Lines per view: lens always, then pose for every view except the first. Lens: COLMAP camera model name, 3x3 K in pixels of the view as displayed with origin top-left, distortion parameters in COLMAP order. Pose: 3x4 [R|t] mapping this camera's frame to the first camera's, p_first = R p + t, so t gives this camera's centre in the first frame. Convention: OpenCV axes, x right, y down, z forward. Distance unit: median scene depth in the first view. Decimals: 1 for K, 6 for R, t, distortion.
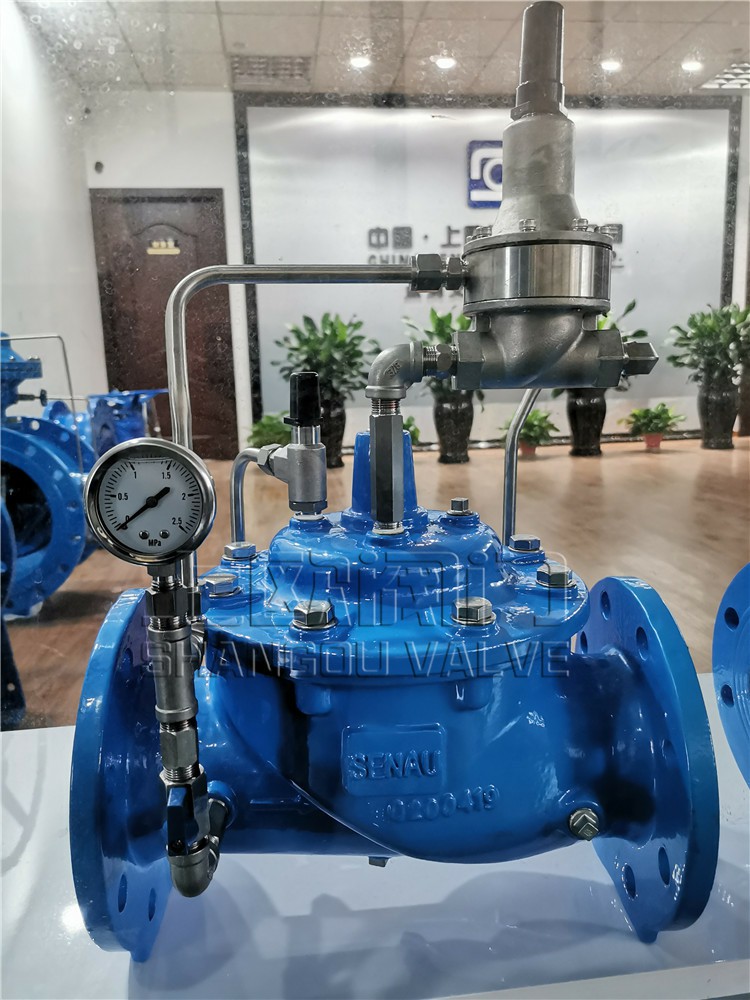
lens RADIAL K [[786.5, 0, 377.0], [0, 786.5, 503.0], [0, 0, 1]] dist [0.035270, -0.037108]
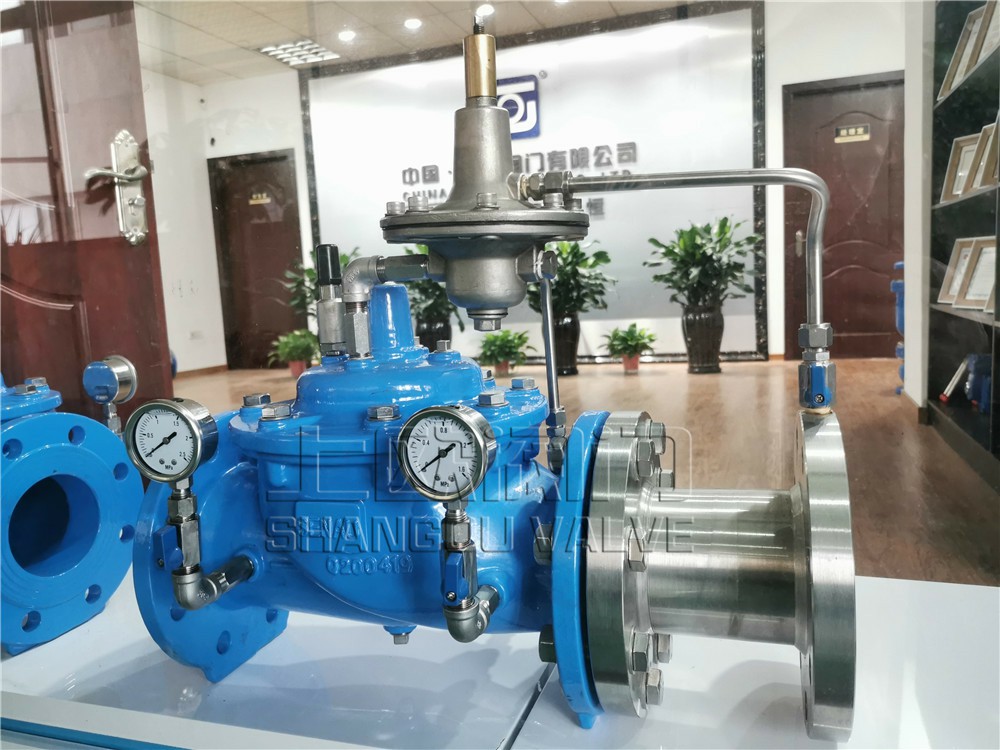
lens RADIAL K [[786.5, 0, 501.1], [0, 786.5, 376.5], [0, 0, 1]] dist [0.035270, -0.037108]
pose [[0.892423, 0.036326, -0.449735, 0.670273], [-0.051462, 0.998444, -0.021473, -0.035338], [0.448255, 0.042307, 0.892904, 0.067356]]
